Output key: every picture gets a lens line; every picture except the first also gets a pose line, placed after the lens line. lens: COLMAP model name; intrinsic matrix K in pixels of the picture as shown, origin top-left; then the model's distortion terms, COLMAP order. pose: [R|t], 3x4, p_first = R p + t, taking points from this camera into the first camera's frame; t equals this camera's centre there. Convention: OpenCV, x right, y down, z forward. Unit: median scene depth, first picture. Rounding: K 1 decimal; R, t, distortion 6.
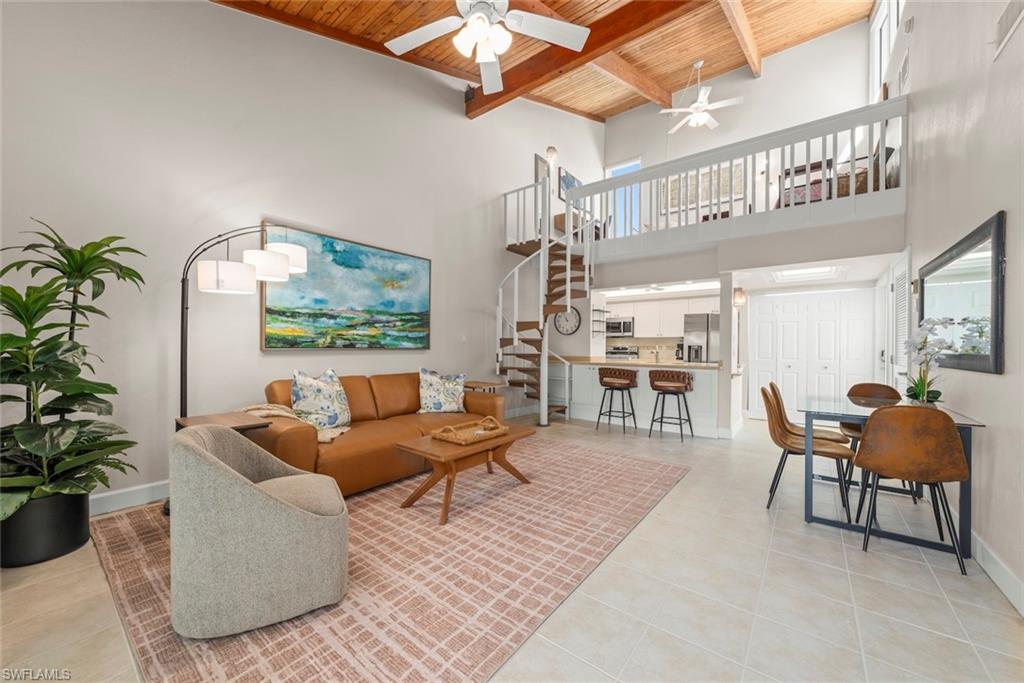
lens RADIAL K [[372.9, 0, 511.3], [0, 372.9, 348.9], [0, 0, 1]] dist [0.001631, 0.000713]
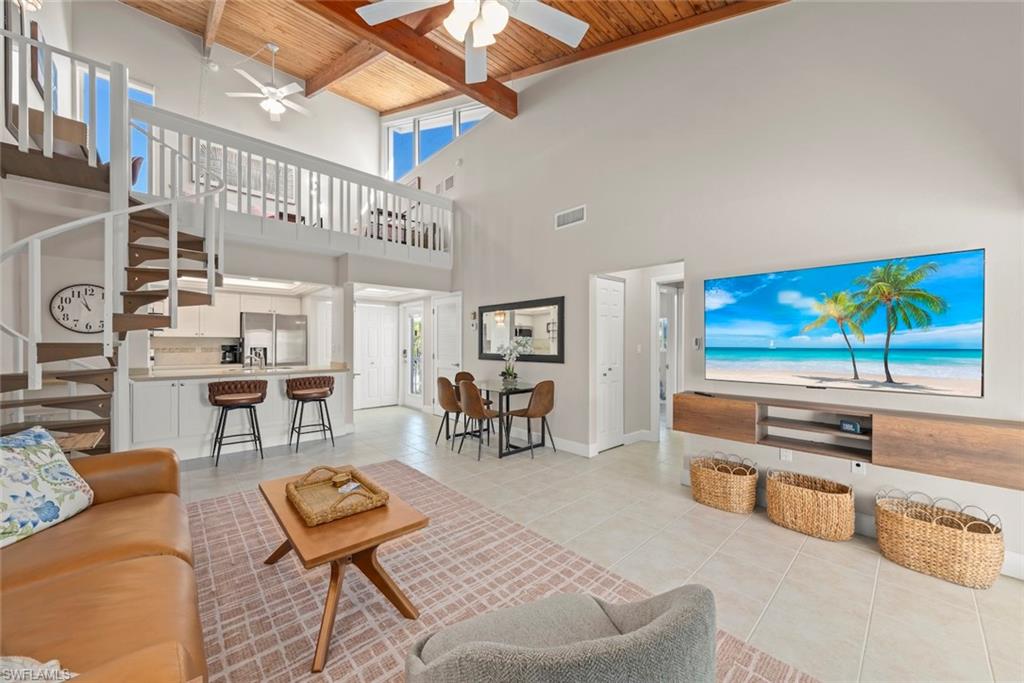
lens RADIAL K [[372.9, 0, 509.6], [0, 372.9, 340.2], [0, 0, 1]] dist [0.001631, 0.000713]
pose [[0.178588, 0.002439, 0.983921, -0.548801], [0.006991, 0.999969, -0.003747, -0.035401], [-0.983899, 0.007548, 0.178565, 0.442401]]
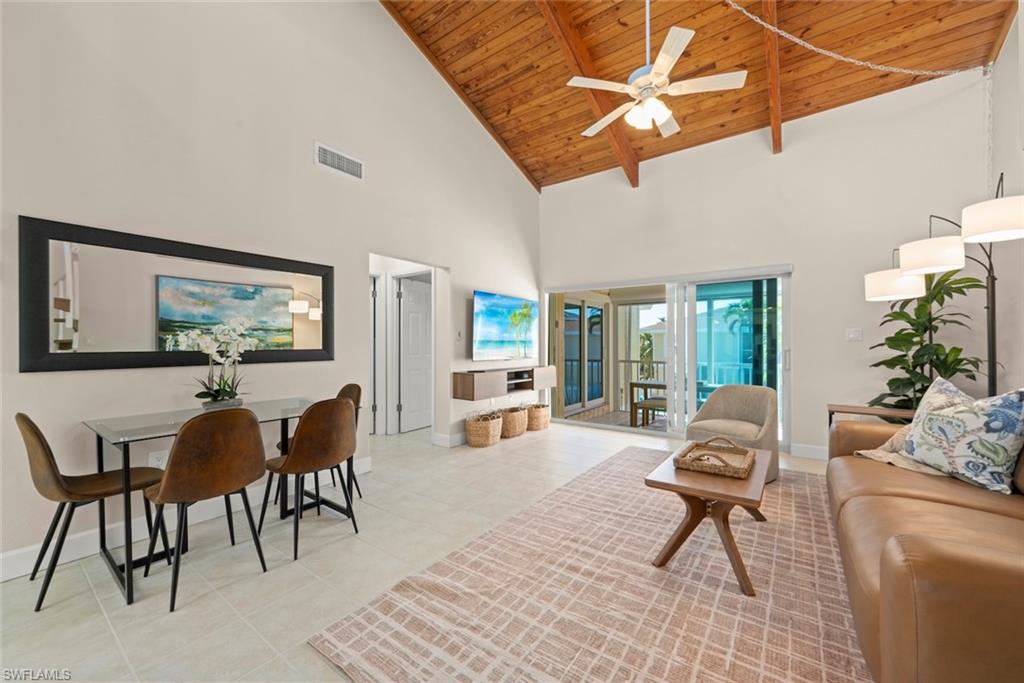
lens RADIAL K [[394.1, 0, 508.3], [0, 394.1, 344.3], [0, 0, 1]] dist [-0.003683, 0.000768]
pose [[-0.999627, -0.007692, -0.026199, 0.263911], [-0.007853, 0.999951, 0.006035, -0.009987], [0.026152, 0.006239, -0.999639, 1.387620]]
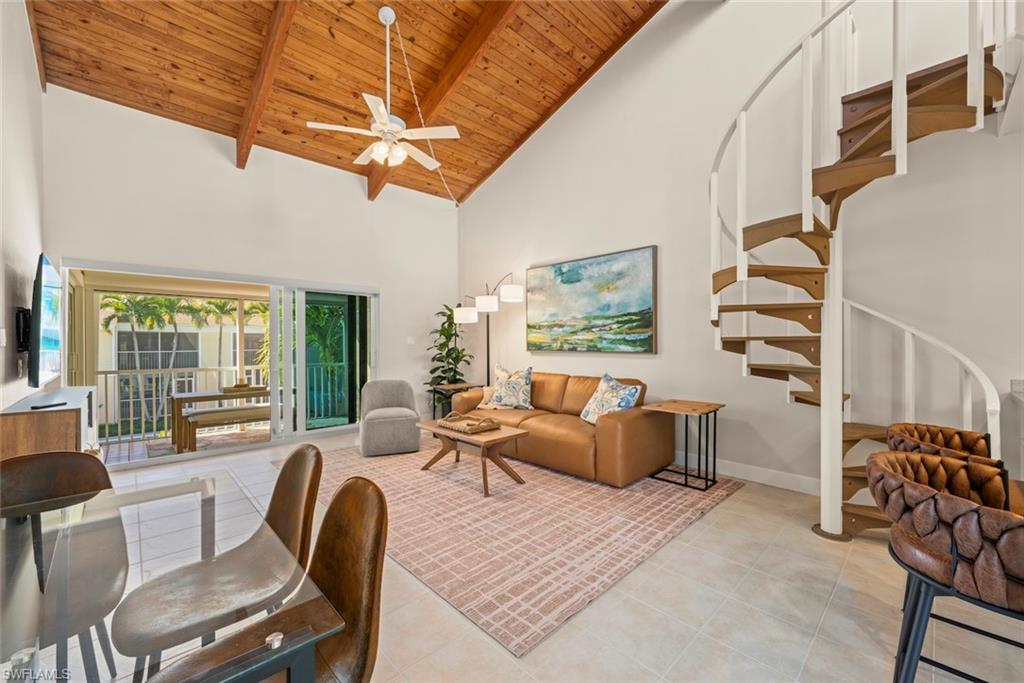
lens RADIAL K [[409.3, 0, 515.7], [0, 409.3, 341.4], [0, 0, 1]] dist [-0.002215, 0.000308]
pose [[-0.135062, -0.010072, -0.990786, 0.896127], [-0.004422, 0.999945, -0.009562, -0.019930], [0.990827, 0.003090, -0.135099, 1.020277]]
